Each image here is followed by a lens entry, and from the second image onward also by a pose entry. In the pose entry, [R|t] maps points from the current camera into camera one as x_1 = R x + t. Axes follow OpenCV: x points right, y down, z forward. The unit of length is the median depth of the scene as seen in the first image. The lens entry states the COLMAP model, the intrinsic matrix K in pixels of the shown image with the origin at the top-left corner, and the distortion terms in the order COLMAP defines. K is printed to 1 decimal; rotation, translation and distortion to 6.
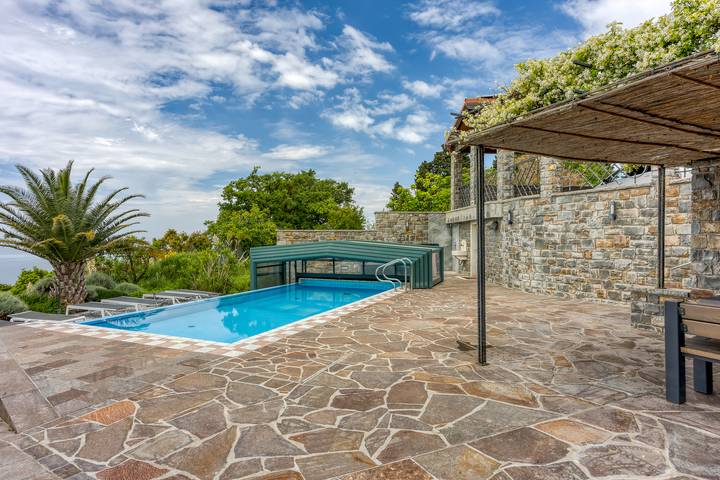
lens RADIAL K [[547.3, 0, 359.8], [0, 547.3, 241.3], [0, 0, 1]] dist [0.000301, 0.000158]
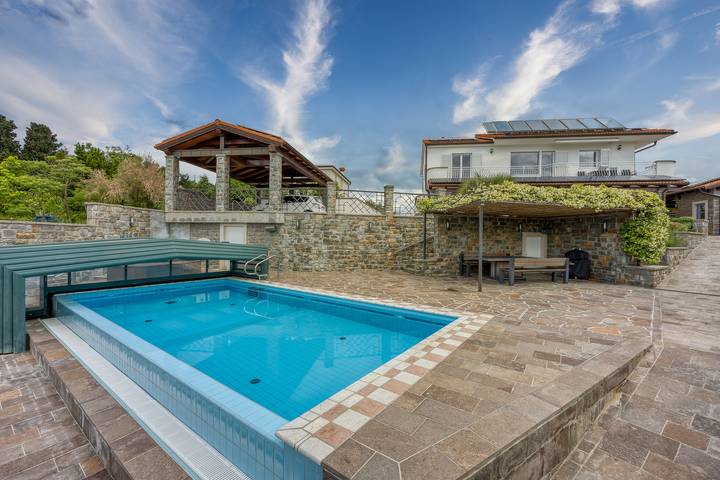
lens RADIAL K [[547.3, 0, 359.8], [0, 547.3, 239.7], [0, 0, 1]] dist [0.000301, 0.000158]
pose [[-0.149408, 0.000765, 0.988775, -1.343509], [-0.007326, 0.999971, -0.001880, 0.000173], [-0.988748, -0.007525, -0.149398, 1.143811]]
